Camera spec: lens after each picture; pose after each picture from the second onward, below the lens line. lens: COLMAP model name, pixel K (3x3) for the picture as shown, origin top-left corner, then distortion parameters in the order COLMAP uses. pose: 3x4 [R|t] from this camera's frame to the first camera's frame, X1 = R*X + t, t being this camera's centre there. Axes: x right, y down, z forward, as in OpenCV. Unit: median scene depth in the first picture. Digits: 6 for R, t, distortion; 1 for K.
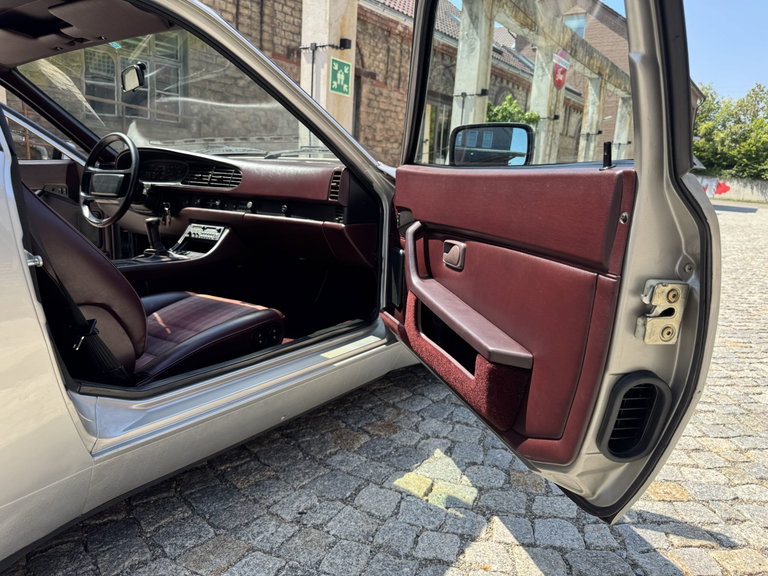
lens RADIAL K [[538.1, 0, 381.6], [0, 538.1, 291.3], [0, 0, 1]] dist [0.032384, -0.036800]
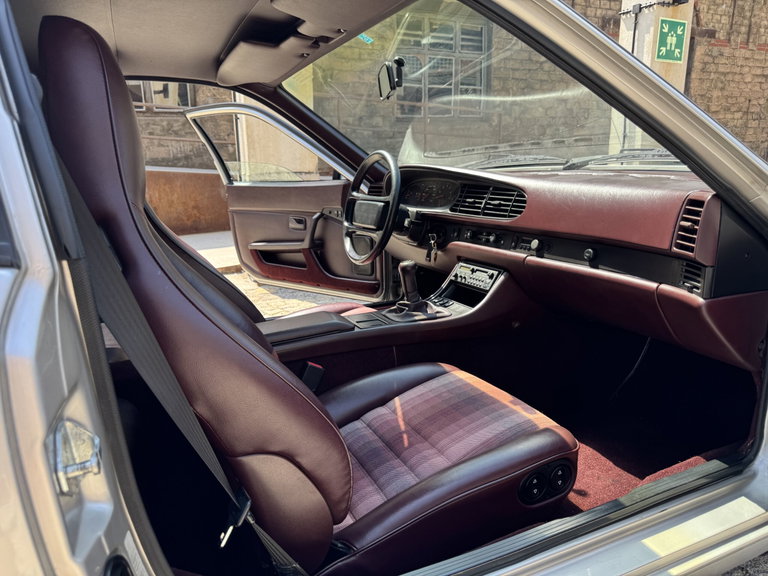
lens RADIAL K [[538.1, 0, 384.3], [0, 538.1, 286.5], [0, 0, 1]] dist [0.032384, -0.036800]
pose [[0.861416, 0.052700, -0.505158, -0.056589], [-0.045523, 0.998610, 0.026551, -0.107447], [0.505855, 0.000125, 0.862618, 0.290130]]
